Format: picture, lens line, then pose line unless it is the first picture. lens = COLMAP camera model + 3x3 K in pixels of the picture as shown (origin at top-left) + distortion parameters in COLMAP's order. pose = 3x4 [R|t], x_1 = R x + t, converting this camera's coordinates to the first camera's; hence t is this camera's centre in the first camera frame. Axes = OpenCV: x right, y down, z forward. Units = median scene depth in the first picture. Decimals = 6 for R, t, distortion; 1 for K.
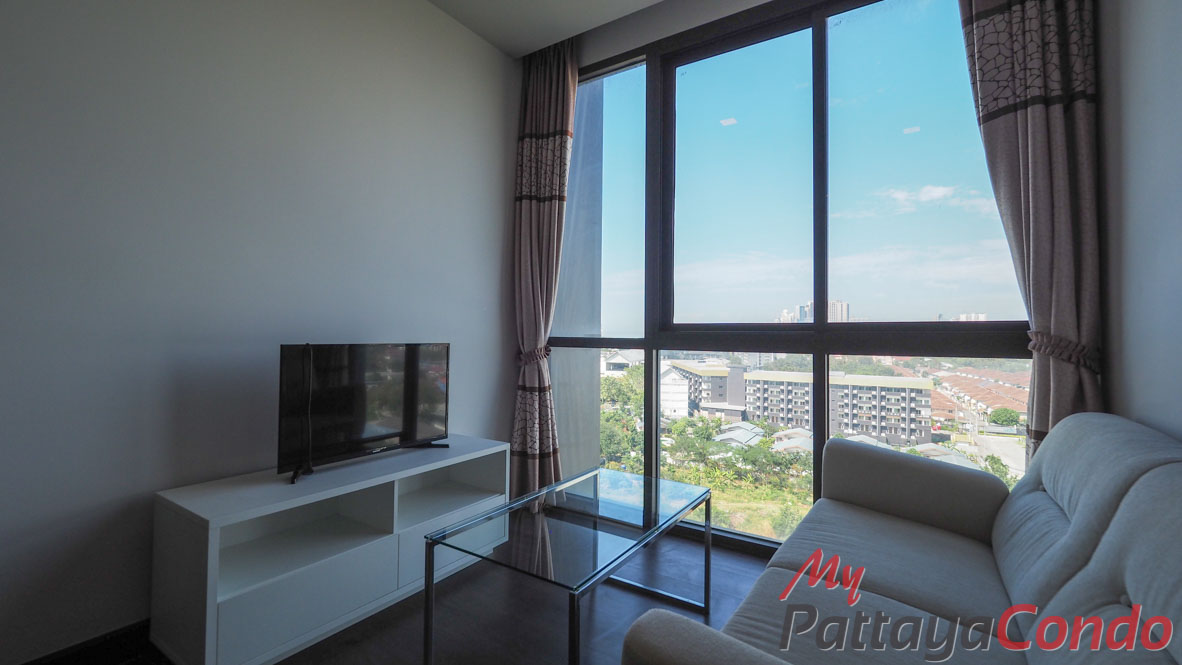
lens RADIAL K [[496.8, 0, 573.7], [0, 496.8, 331.8], [0, 0, 1]] dist [-0.013172, -0.000087]
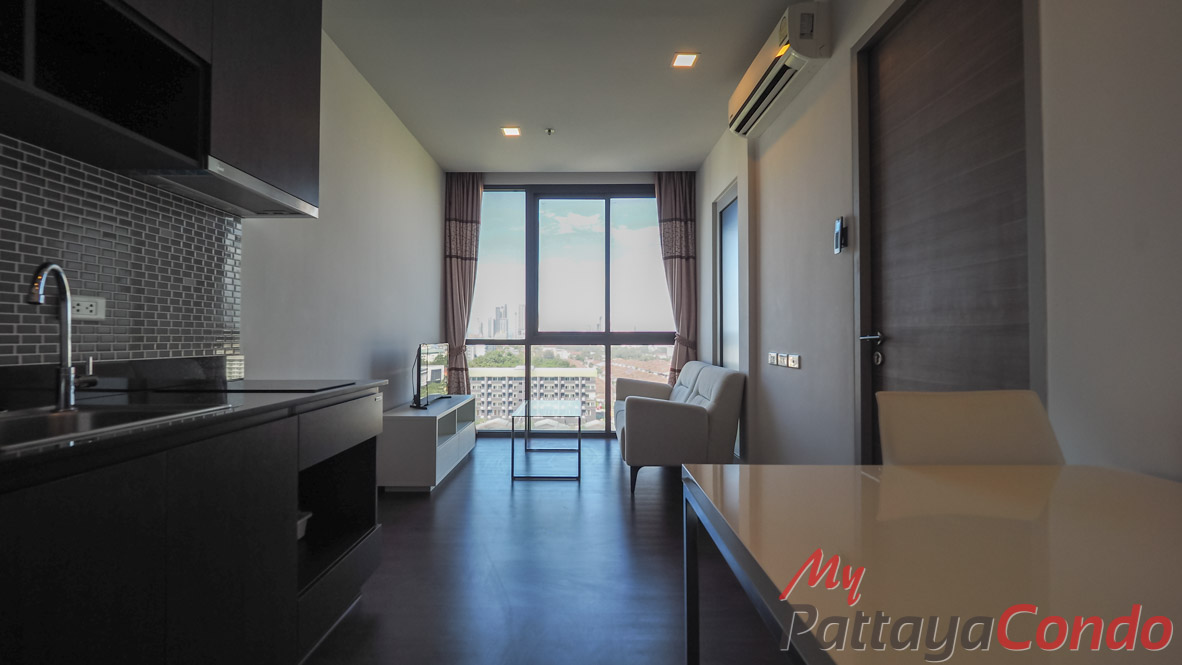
lens RADIAL K [[498.9, 0, 583.4], [0, 498.9, 328.5], [0, 0, 1]] dist [-0.013157, -0.000066]
pose [[0.821514, 0.002217, 0.570184, -0.708402], [0.000062, 0.999992, -0.003978, -0.019457], [-0.570188, 0.003303, 0.821508, -0.649278]]
